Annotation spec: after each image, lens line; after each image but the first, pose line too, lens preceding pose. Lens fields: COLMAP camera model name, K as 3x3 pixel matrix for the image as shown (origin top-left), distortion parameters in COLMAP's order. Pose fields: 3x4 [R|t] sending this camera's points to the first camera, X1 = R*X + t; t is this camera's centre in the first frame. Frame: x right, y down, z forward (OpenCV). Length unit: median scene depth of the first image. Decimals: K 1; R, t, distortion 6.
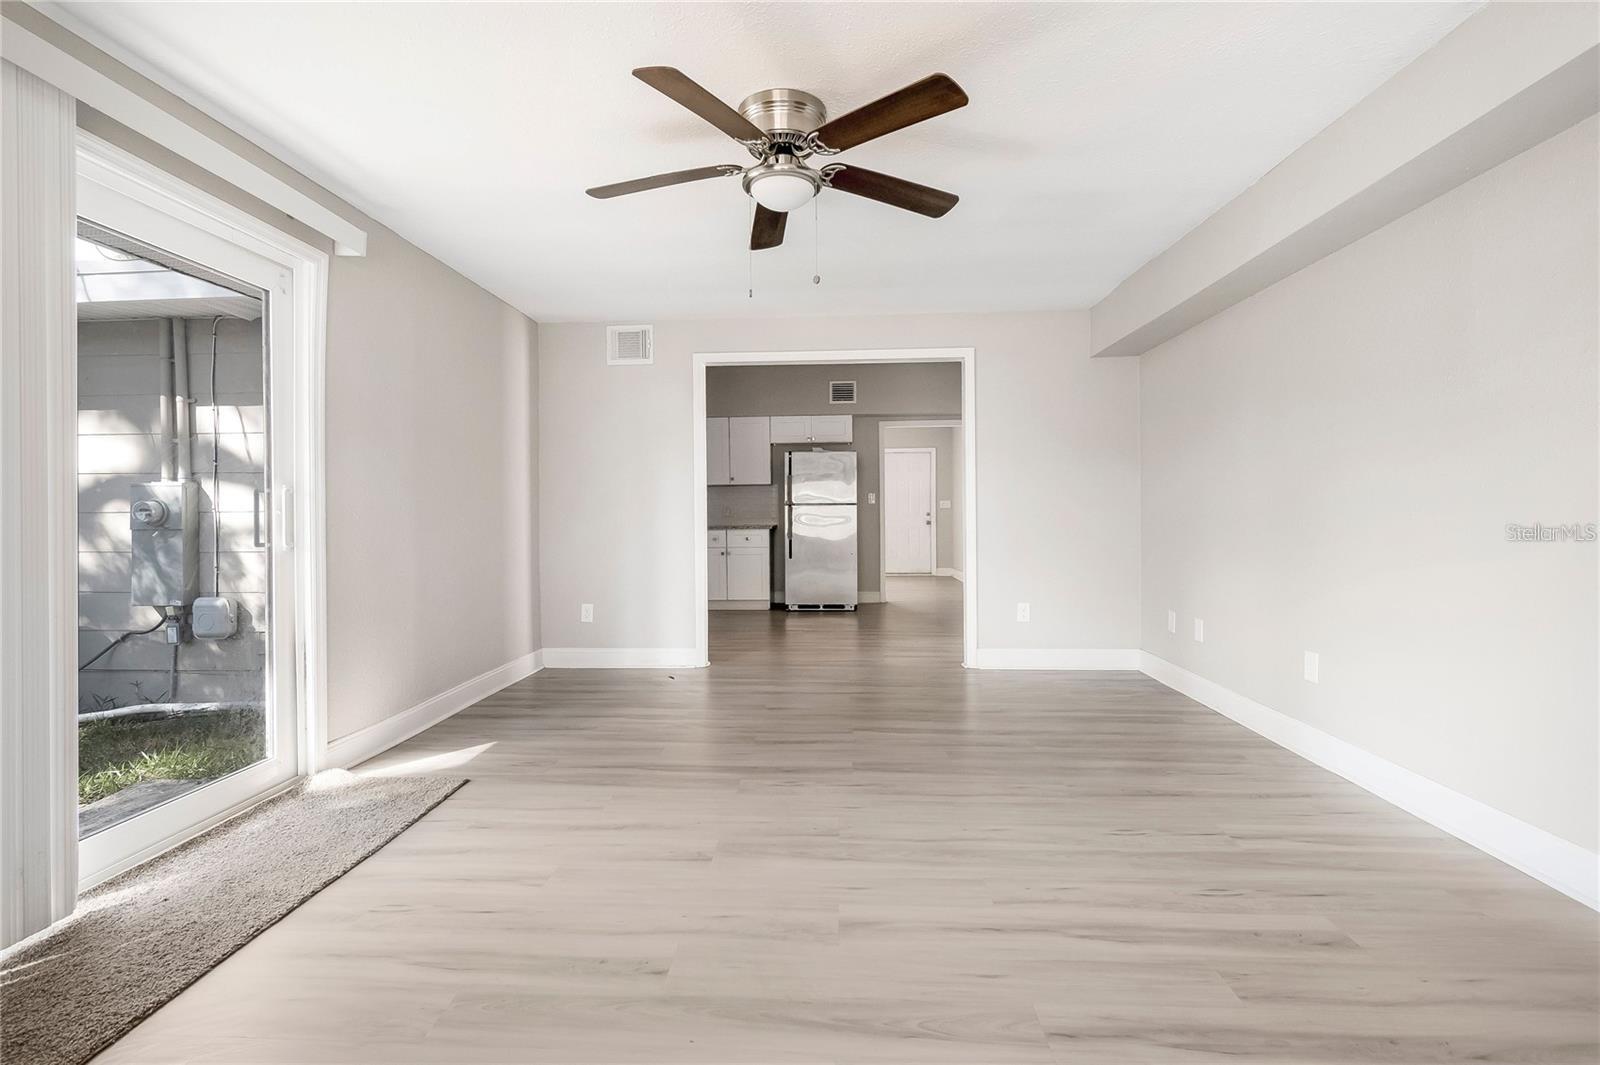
lens RADIAL K [[708.5, 0, 797.3], [0, 708.5, 514.9], [0, 0, 1]] dist [-0.000506, -0.003733]
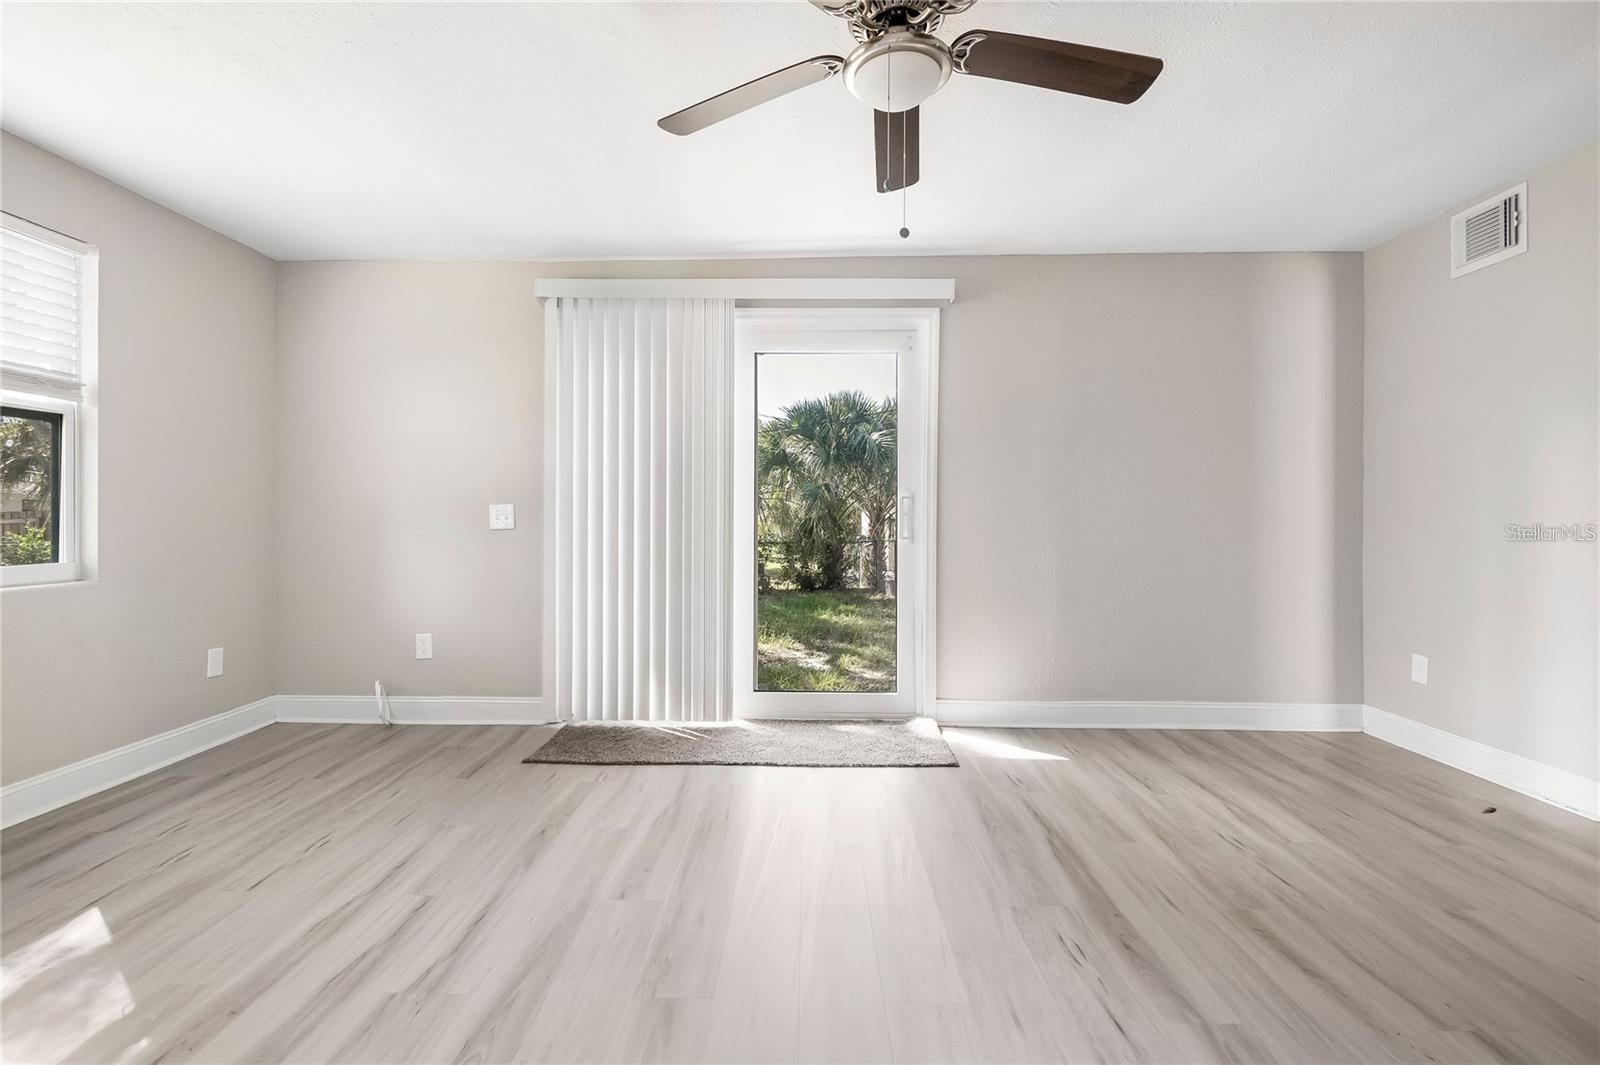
lens RADIAL K [[708.5, 0, 797.3], [0, 708.5, 514.9], [0, 0, 1]] dist [-0.000506, -0.003733]
pose [[0.045097, 0.004217, -0.998974, 0.543614], [-0.006492, 0.999971, 0.003928, -0.003708], [0.998961, 0.006309, 0.045123, 0.661166]]
